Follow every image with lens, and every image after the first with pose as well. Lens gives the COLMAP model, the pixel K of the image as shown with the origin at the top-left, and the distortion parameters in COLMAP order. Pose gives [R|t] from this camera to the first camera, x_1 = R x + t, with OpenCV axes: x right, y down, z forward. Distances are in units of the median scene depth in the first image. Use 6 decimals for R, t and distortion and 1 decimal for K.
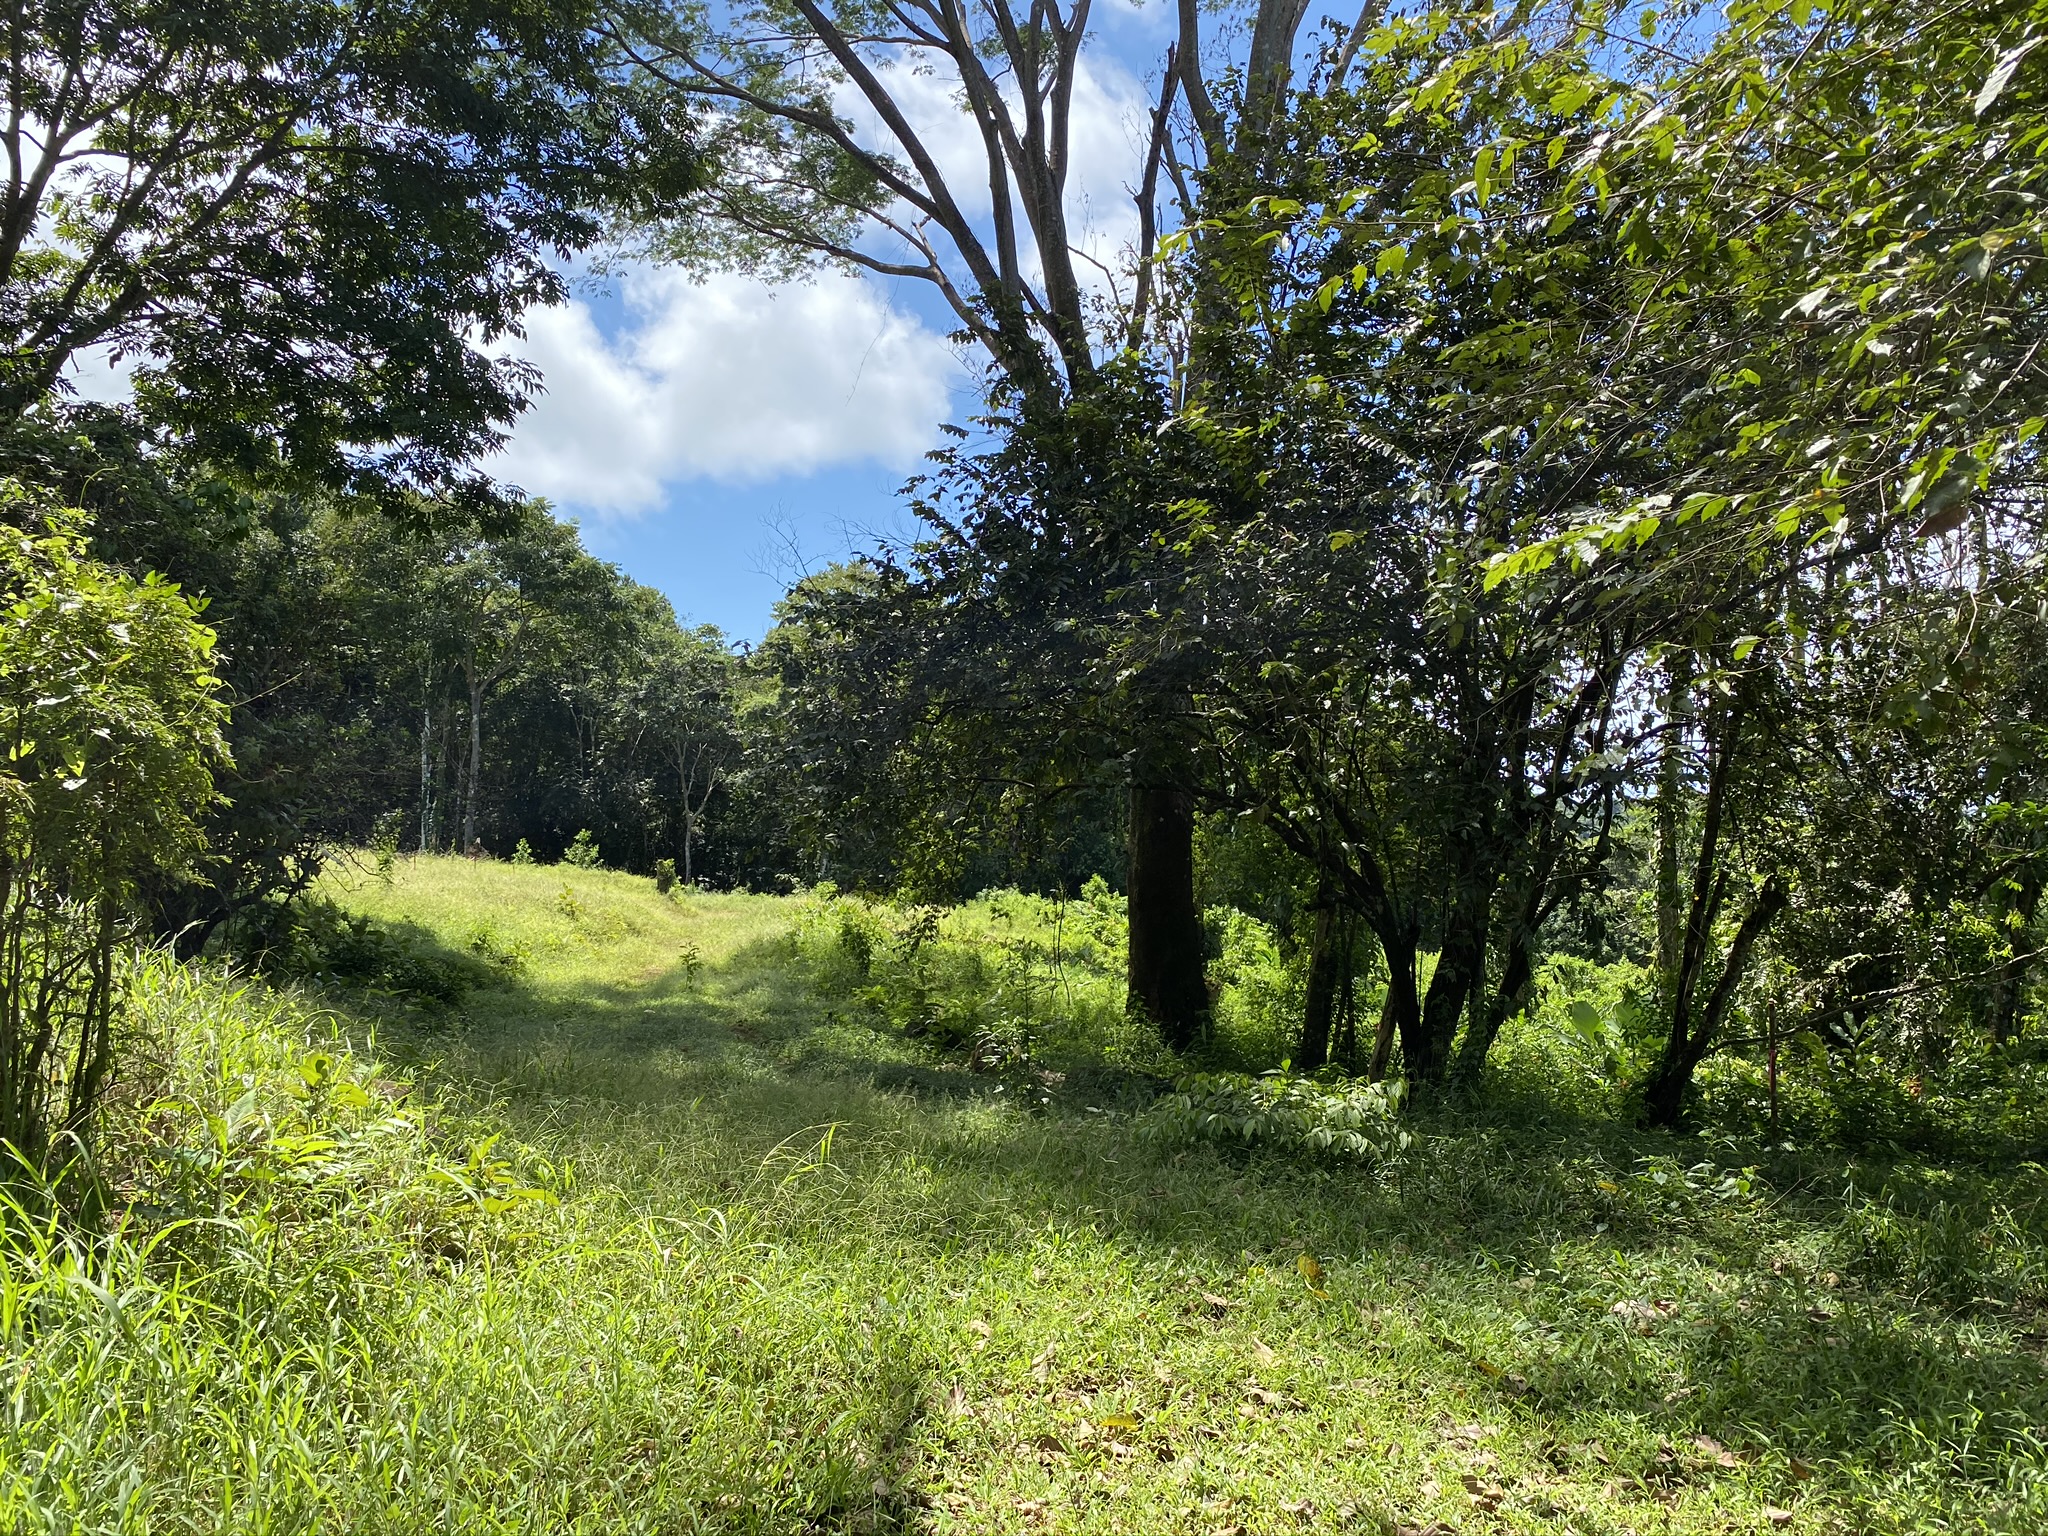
lens RADIAL K [[1551.6, 0, 1029.7], [0, 1551.6, 765.3], [0, 0, 1]] dist [0.005718, 0.005078]
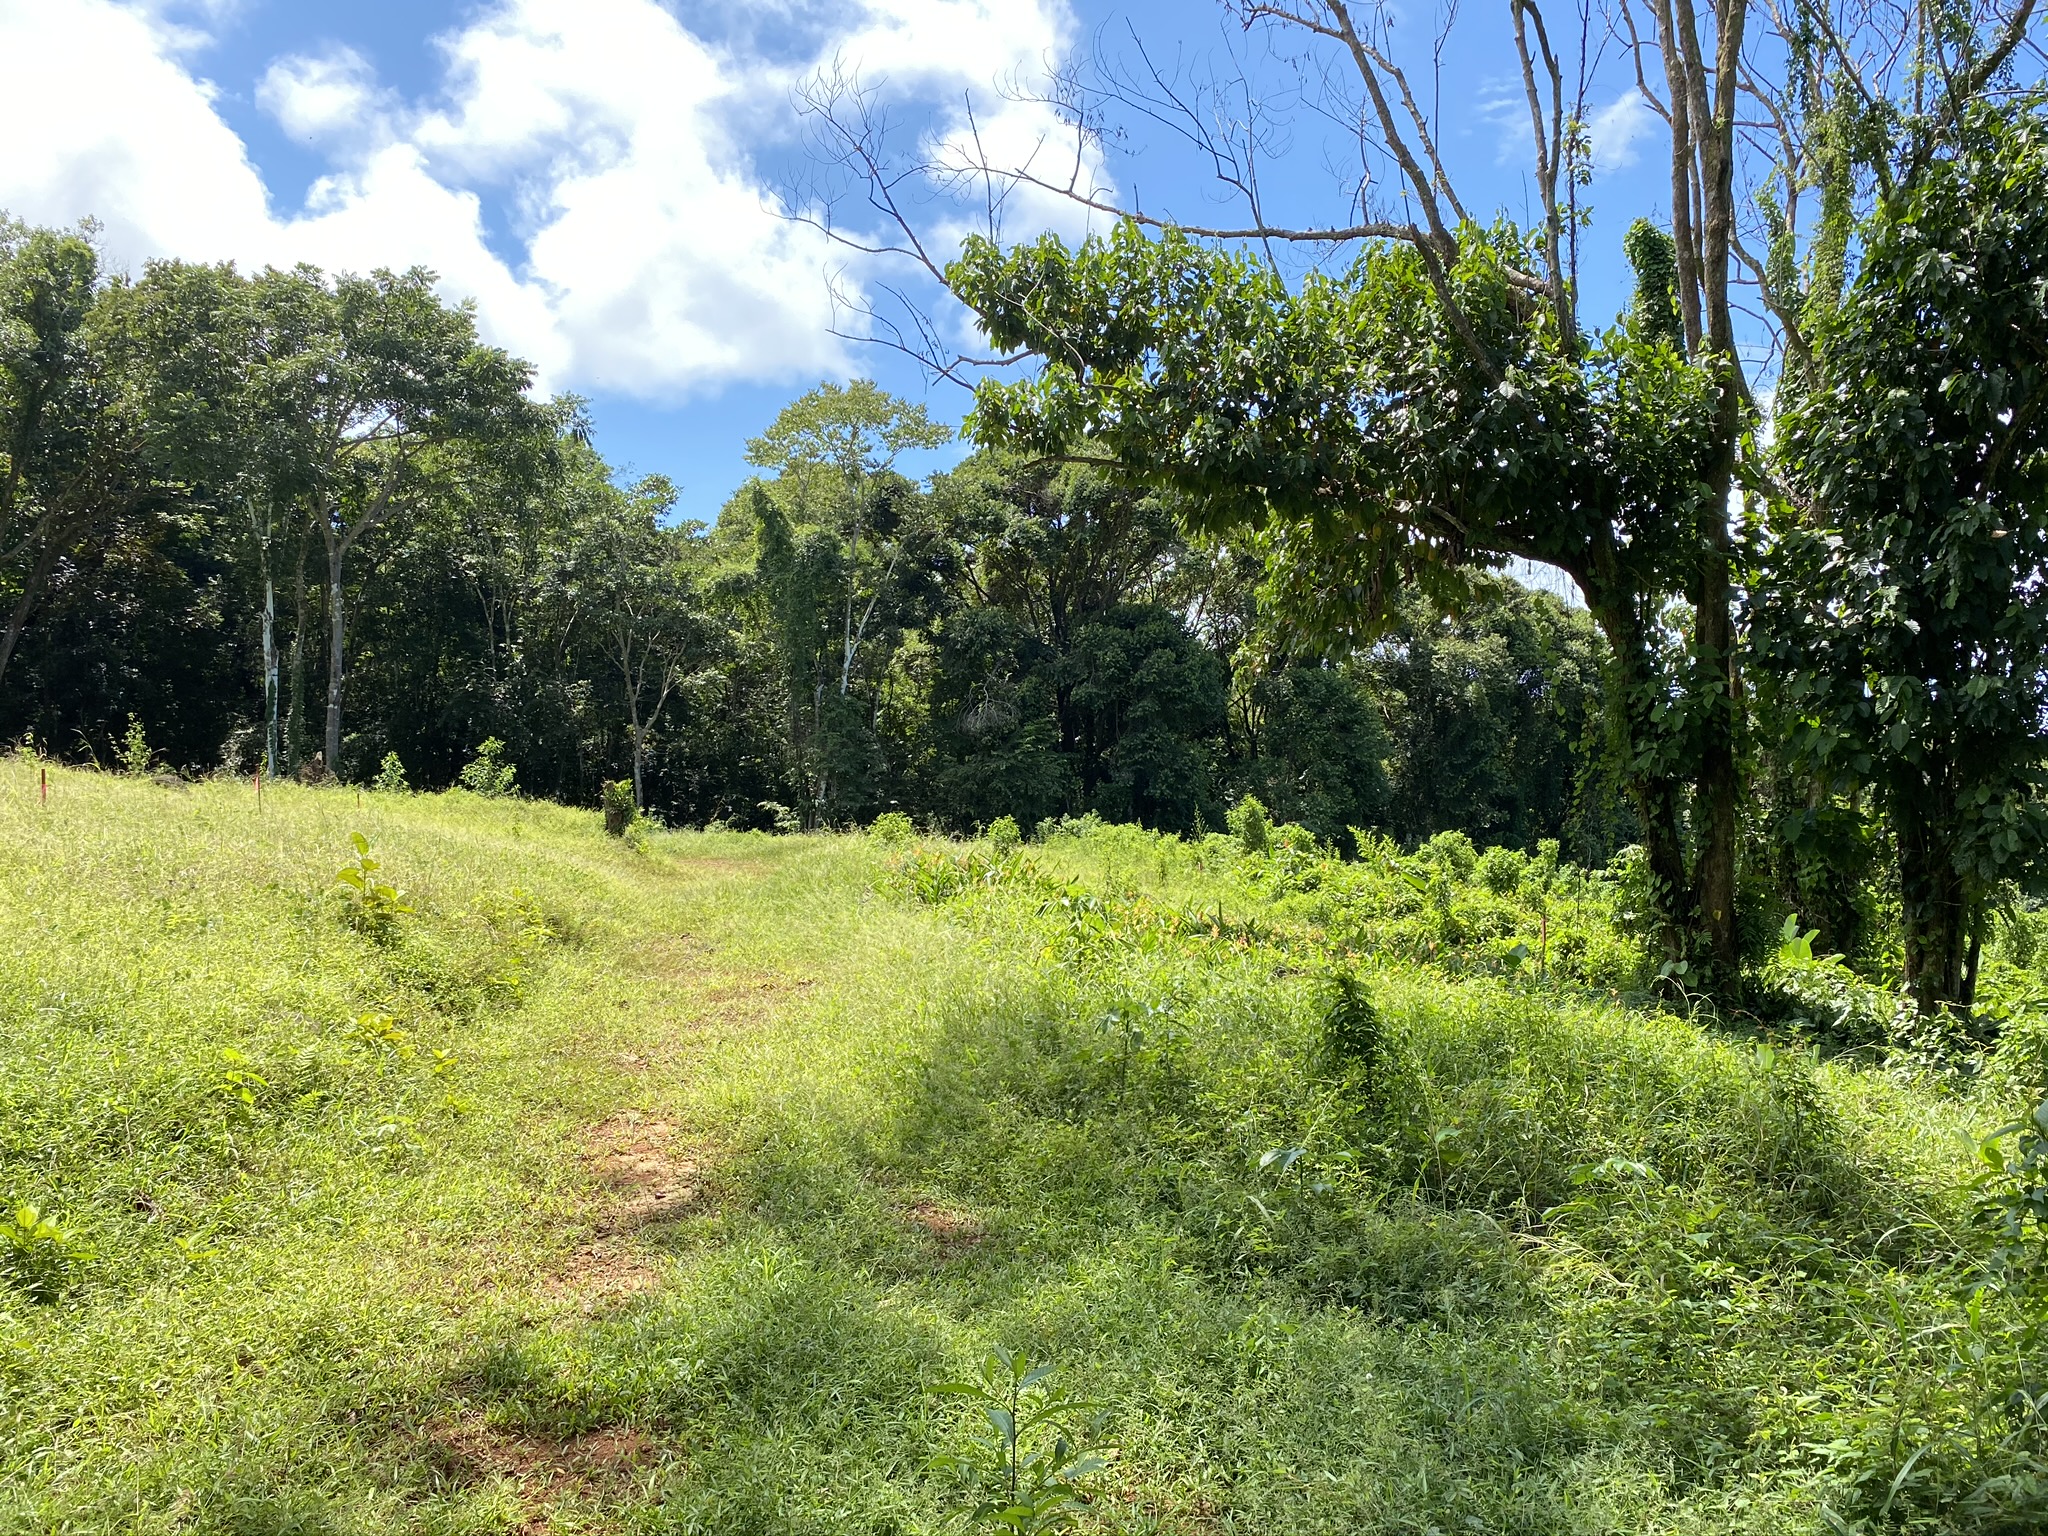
lens RADIAL K [[1551.6, 0, 1018.8], [0, 1551.6, 774.2], [0, 0, 1]] dist [0.005718, 0.005078]
pose [[0.999340, -0.014094, 0.033475, -0.071953], [0.012265, 0.998453, 0.054235, 0.020145], [-0.034188, -0.053789, 0.997967, 0.284781]]
